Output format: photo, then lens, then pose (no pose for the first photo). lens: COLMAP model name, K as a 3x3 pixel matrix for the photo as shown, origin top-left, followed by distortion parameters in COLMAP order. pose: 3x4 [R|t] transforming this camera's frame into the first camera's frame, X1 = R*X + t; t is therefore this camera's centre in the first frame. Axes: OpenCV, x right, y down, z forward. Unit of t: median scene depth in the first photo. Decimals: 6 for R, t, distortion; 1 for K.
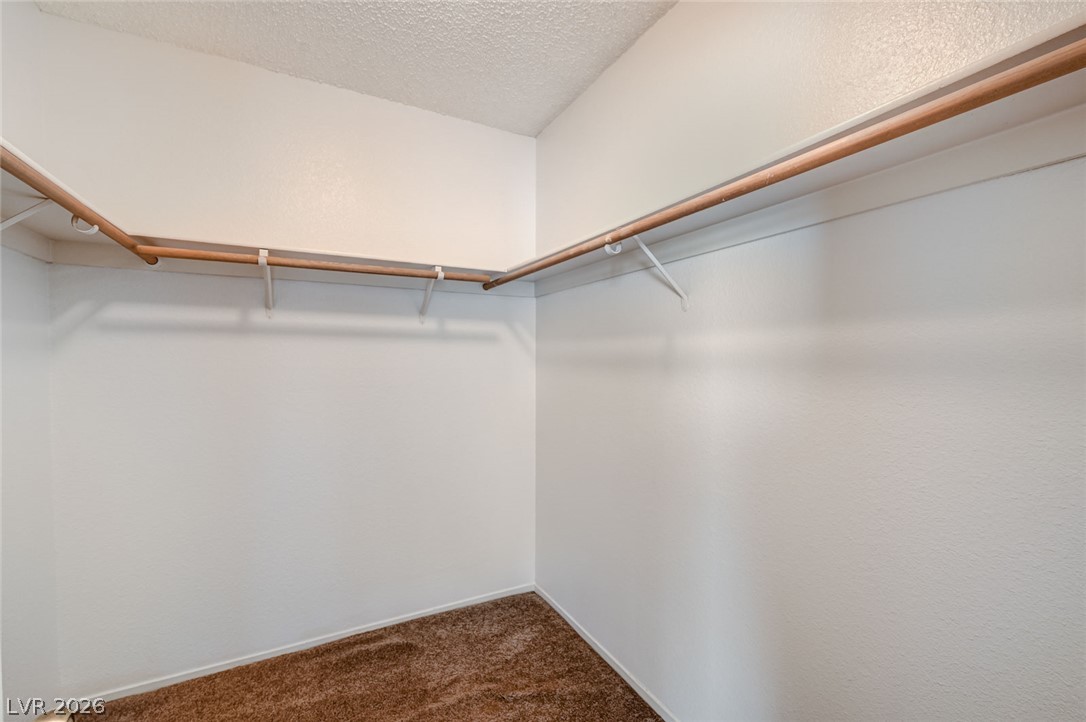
lens RADIAL K [[465.7, 0, 539.3], [0, 465.7, 359.2], [0, 0, 1]] dist [0.000450, -0.000981]
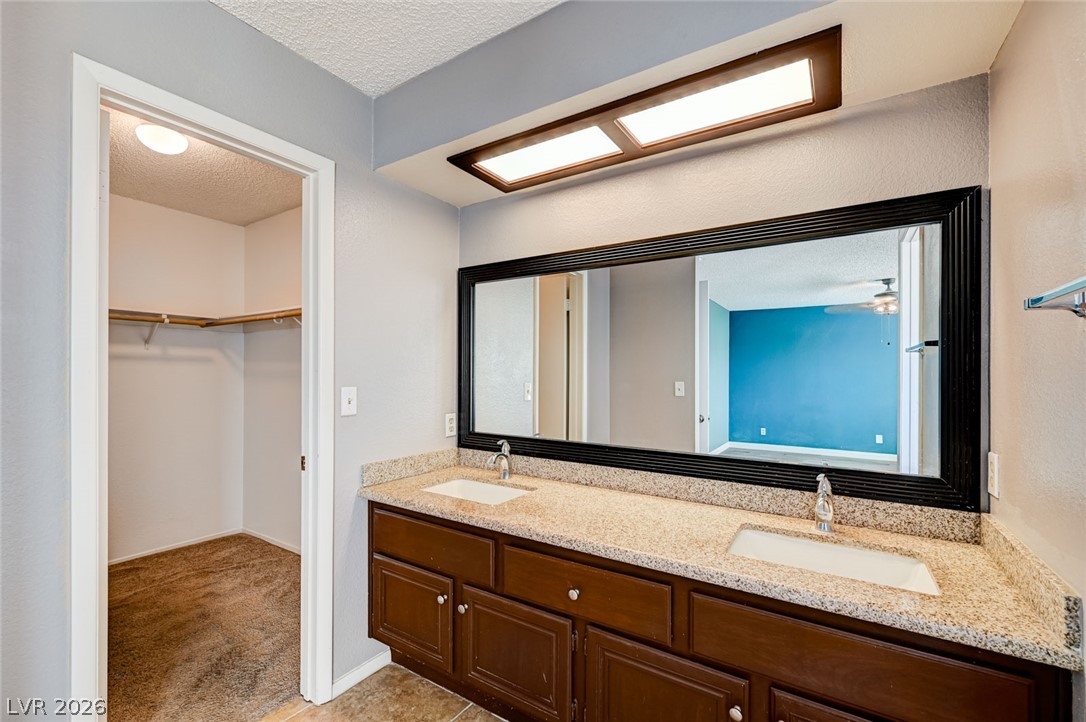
lens RADIAL K [[465.7, 0, 547.0], [0, 465.7, 372.8], [0, 0, 1]] dist [0.000450, -0.000981]
pose [[0.867659, 0.005650, 0.497127, 0.106451], [-0.002710, 0.999974, -0.006634, 0.001433], [-0.497152, 0.004409, 0.867652, -0.874311]]
